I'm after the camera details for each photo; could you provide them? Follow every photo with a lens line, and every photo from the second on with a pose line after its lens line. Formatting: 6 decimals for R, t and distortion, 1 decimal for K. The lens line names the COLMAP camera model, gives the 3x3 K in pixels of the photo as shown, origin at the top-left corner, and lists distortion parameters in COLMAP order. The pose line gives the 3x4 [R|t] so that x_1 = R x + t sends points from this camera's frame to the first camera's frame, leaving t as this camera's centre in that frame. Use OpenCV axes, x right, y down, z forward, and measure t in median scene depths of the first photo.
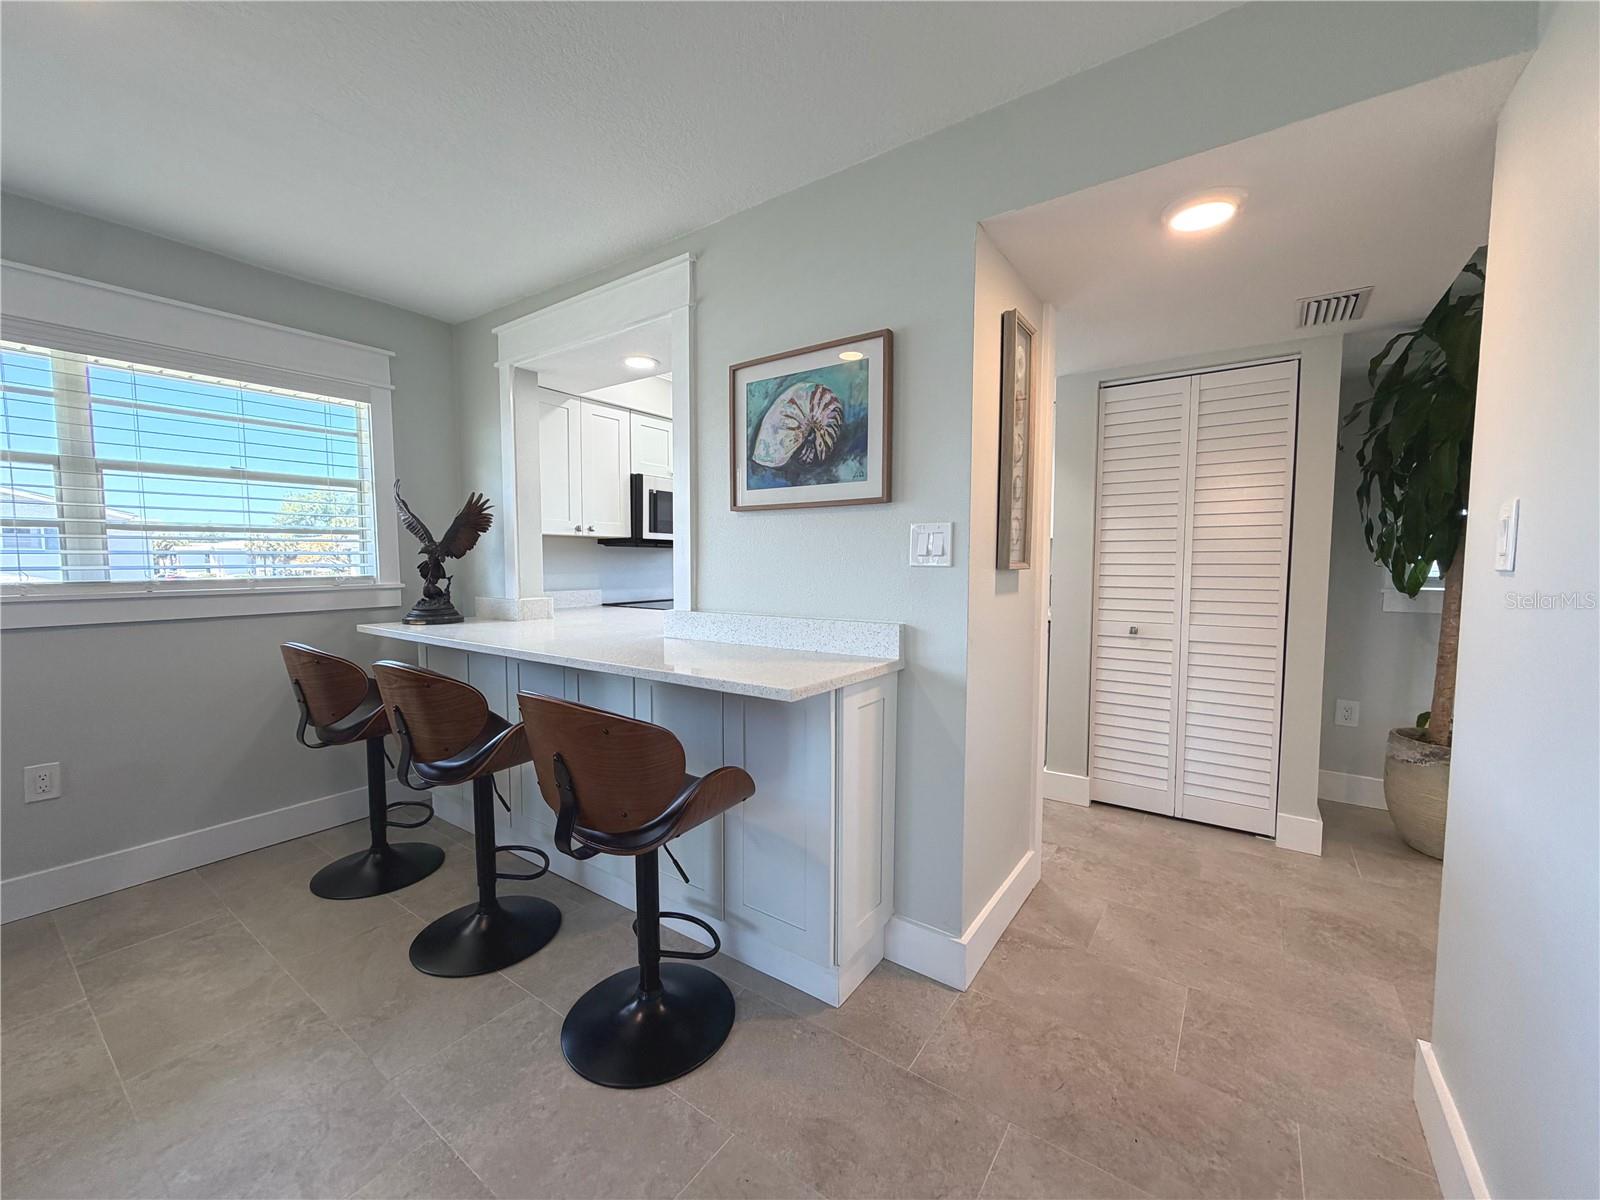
lens RADIAL K [[636.5, 0, 791.8], [0, 636.5, 599.4], [0, 0, 1]] dist [-0.001822, 0.000936]
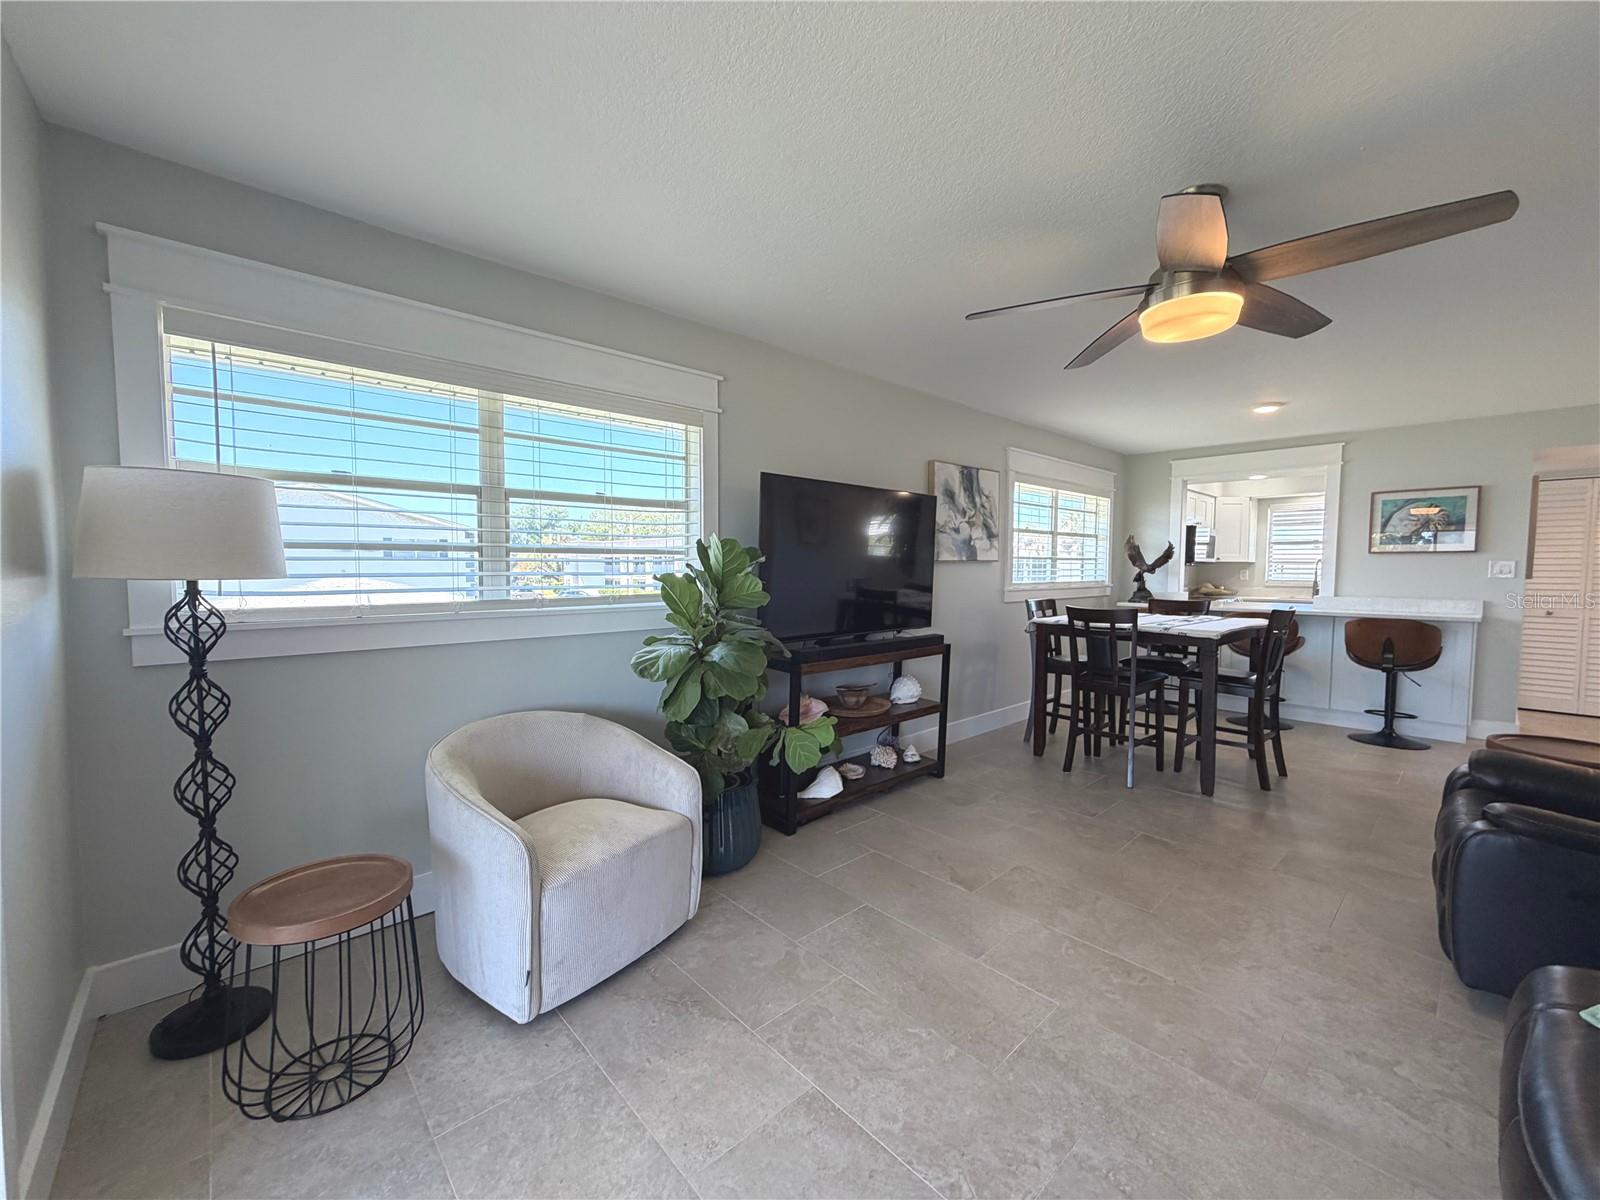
lens RADIAL K [[636.5, 0, 796.5], [0, 636.5, 601.9], [0, 0, 1]] dist [-0.001822, 0.000936]
pose [[0.978627, 0.013740, -0.205186, -1.710723], [-0.016008, 0.999828, -0.009396, 0.096700], [0.205021, 0.012480, 0.978678, -1.755510]]
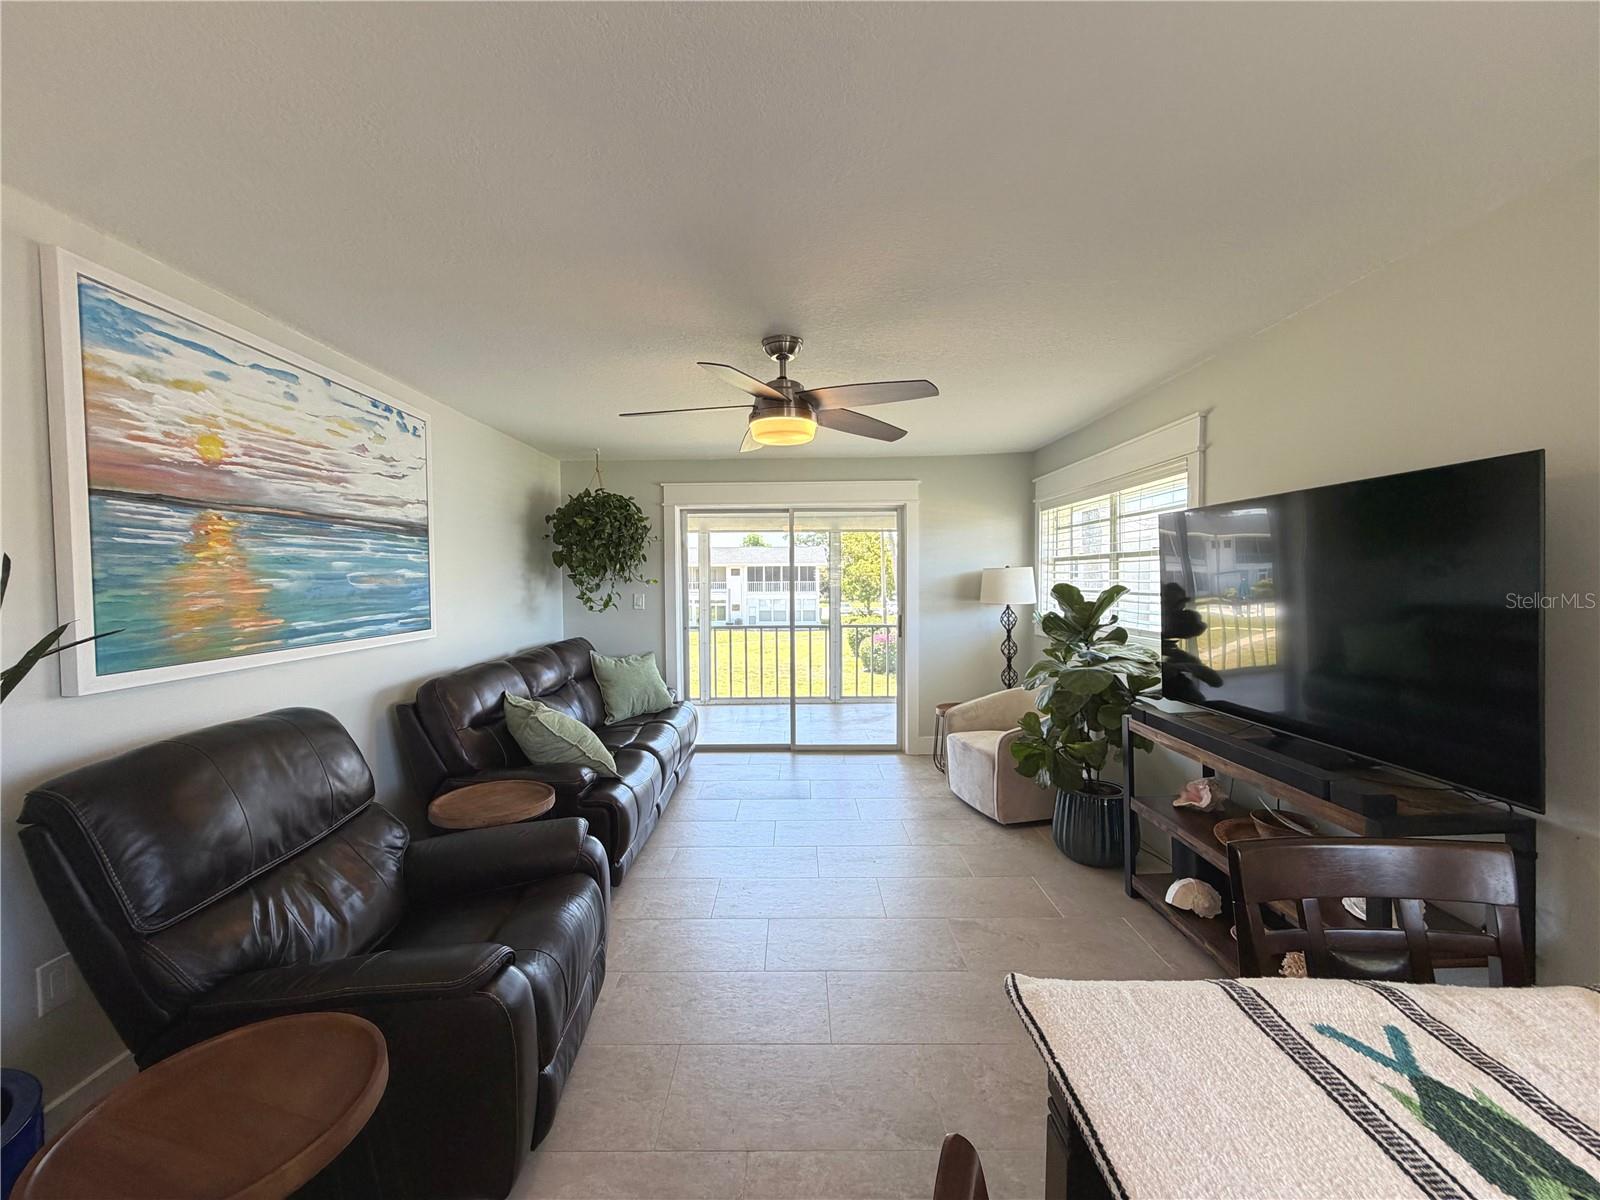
lens RADIAL K [[636.5, 0, 796.9], [0, 636.5, 600.4], [0, 0, 1]] dist [-0.001822, 0.000936]
pose [[-0.812705, 0.025543, -0.582116, -0.675554], [-0.032606, 0.995480, 0.089203, -0.113355], [0.581763, 0.091477, -0.808198, 0.235341]]
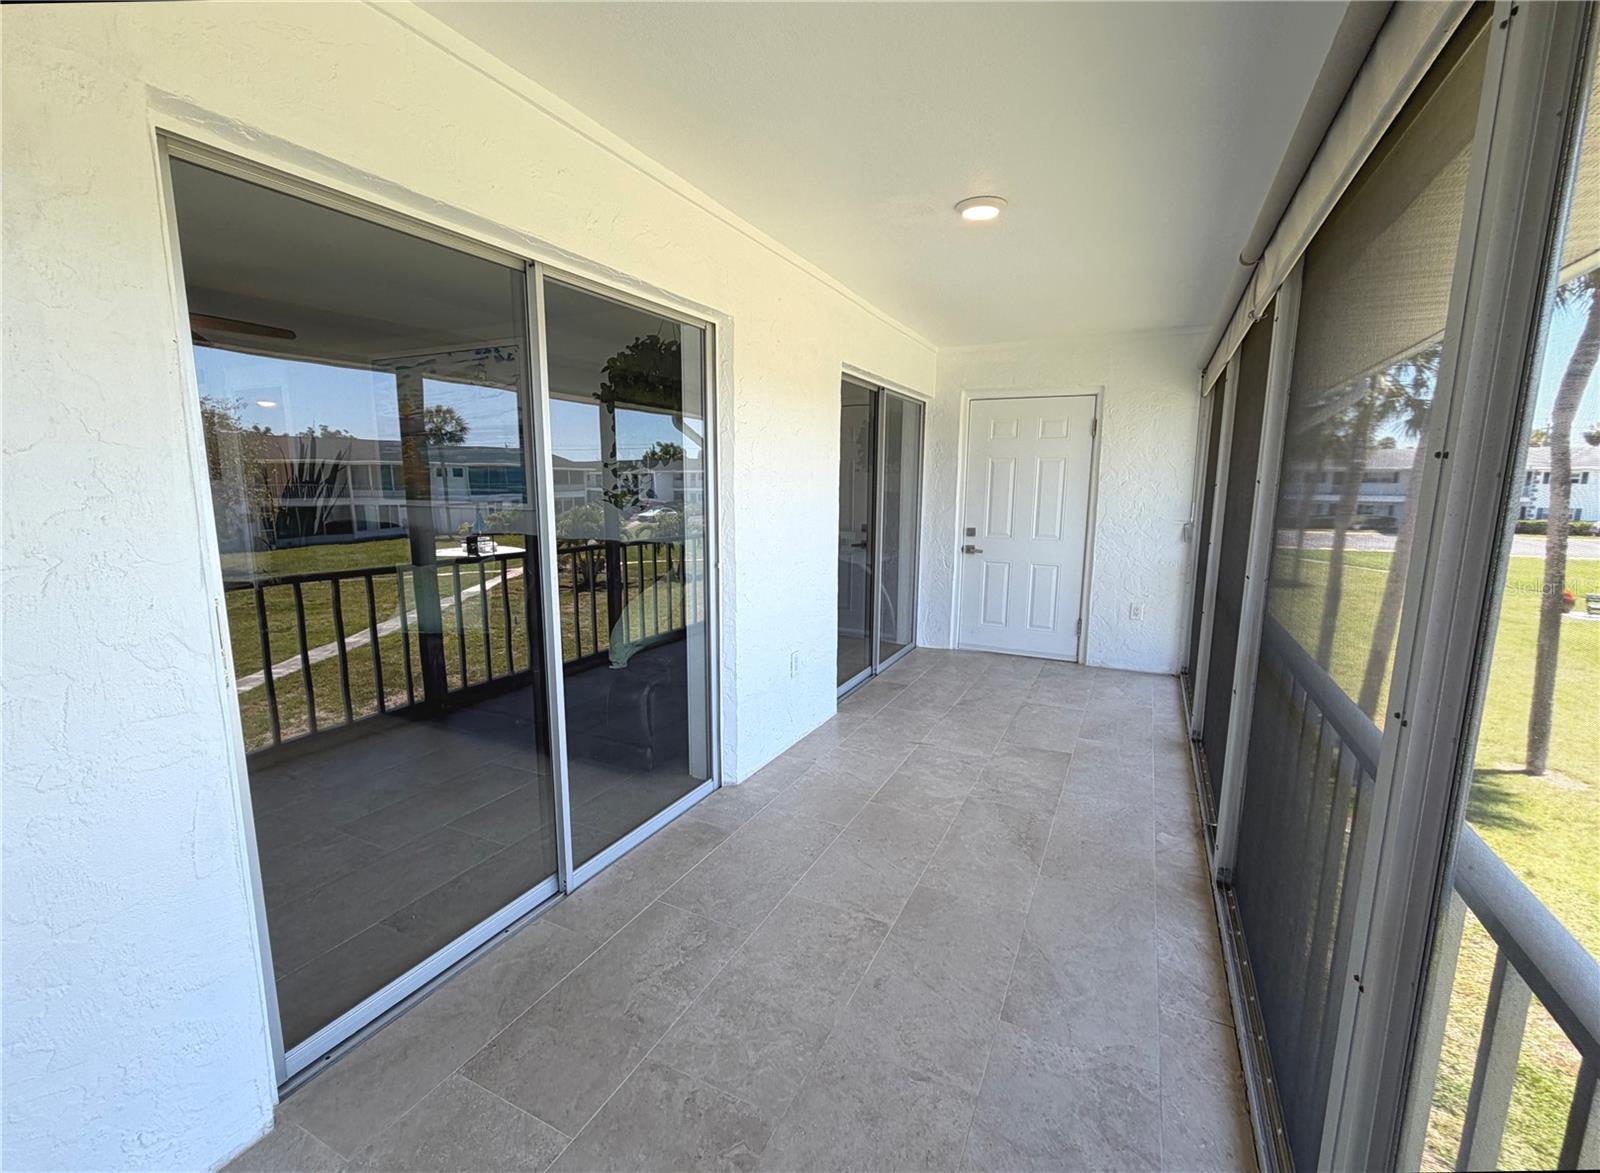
lens RADIAL K [[689.6, 0, 795.1], [0, 689.6, 587.0], [0, 0, 1]] dist [0.002342, -0.000041]
pose [[-0.155147, -0.156792, 0.975369, -3.125885], [0.060315, 0.983979, 0.167770, 0.056805], [-0.986048, 0.084859, -0.143204, -1.940651]]
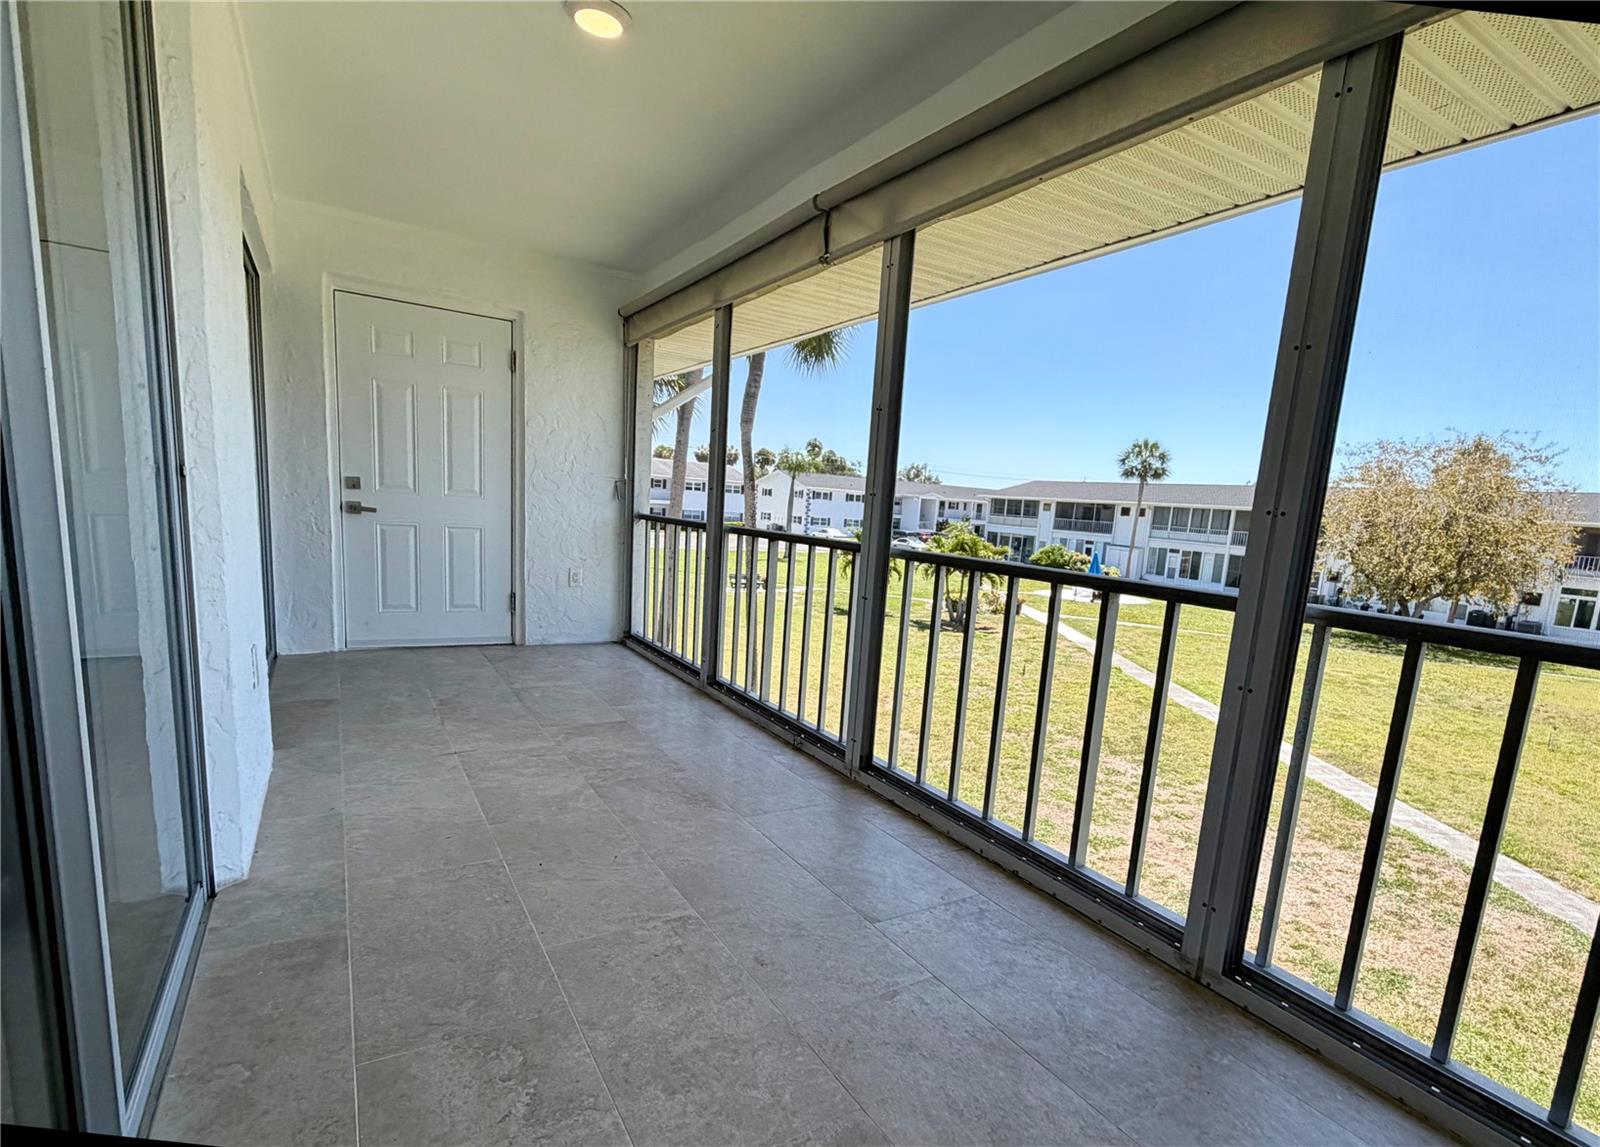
lens RADIAL K [[792.2, 0, 845.5], [0, 792.2, 640.4], [0, 0, 1]] dist [0.000163, 0.000196]
pose [[-0.926526, -0.129302, 0.353313, -2.693987], [-0.047549, 0.971802, 0.230956, 0.185655], [-0.373214, 0.197187, -0.906548, -1.471985]]
